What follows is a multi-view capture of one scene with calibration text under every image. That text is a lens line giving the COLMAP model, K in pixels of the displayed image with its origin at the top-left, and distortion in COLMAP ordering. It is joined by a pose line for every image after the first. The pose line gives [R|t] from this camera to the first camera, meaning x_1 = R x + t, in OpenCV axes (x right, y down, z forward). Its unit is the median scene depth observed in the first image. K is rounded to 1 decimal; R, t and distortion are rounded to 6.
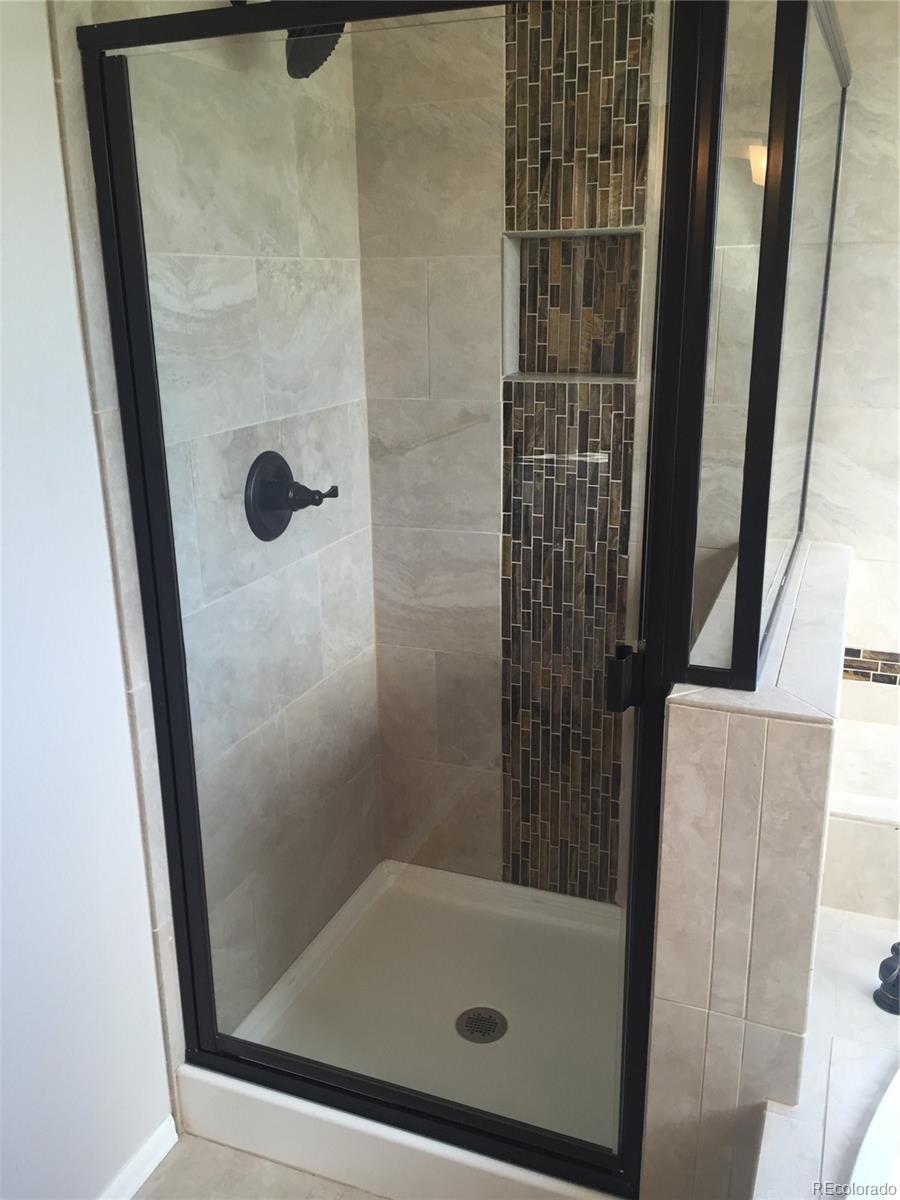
lens RADIAL K [[1033.4, 0, 450.7], [0, 1033.4, 607.9], [0, 0, 1]] dist [0.034380, -0.031085]
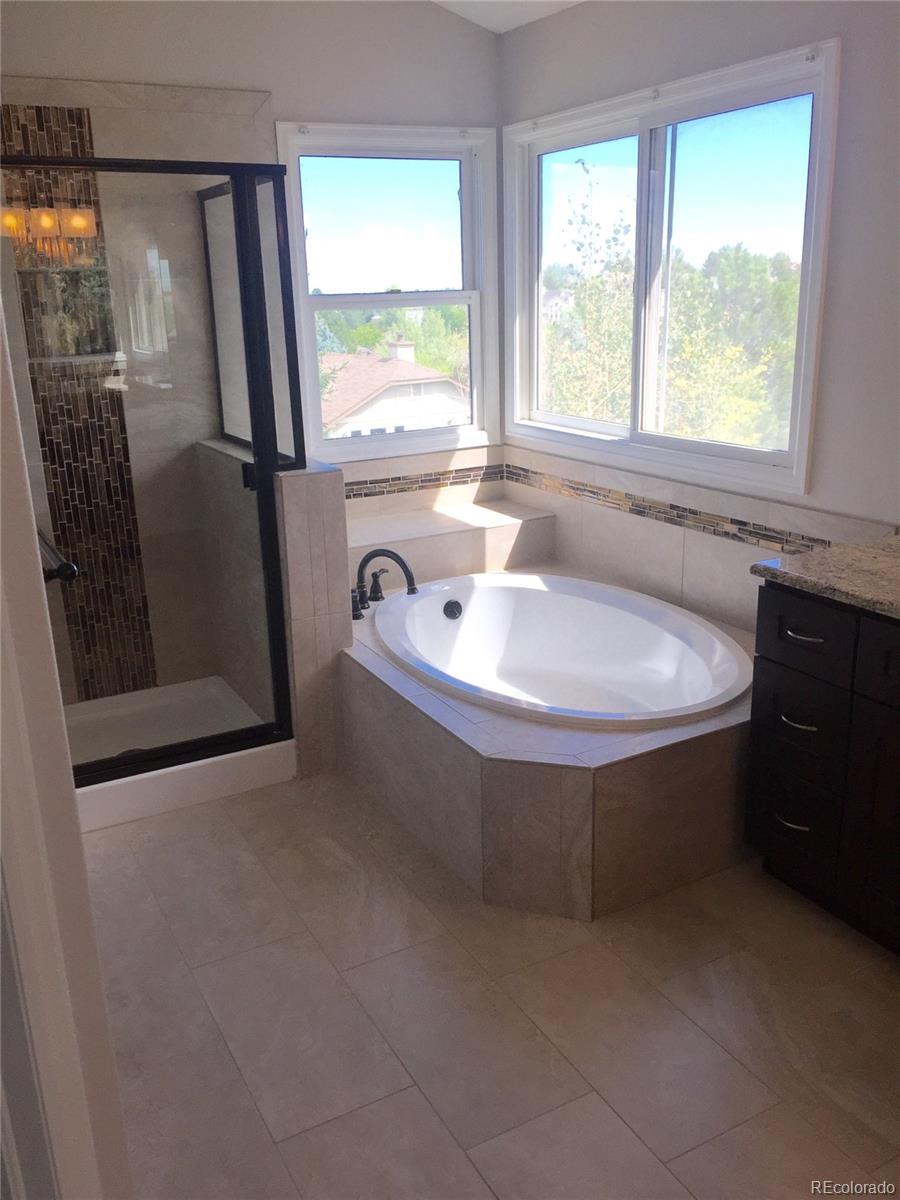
lens RADIAL K [[1033.4, 0, 451.5], [0, 1033.4, 599.5], [0, 0, 1]] dist [0.034380, -0.031085]
pose [[0.649534, -0.220167, 0.727758, -0.724329], [0.242442, 0.967168, 0.076213, 0.153772], [-0.720644, 0.126936, 0.681586, -0.458734]]
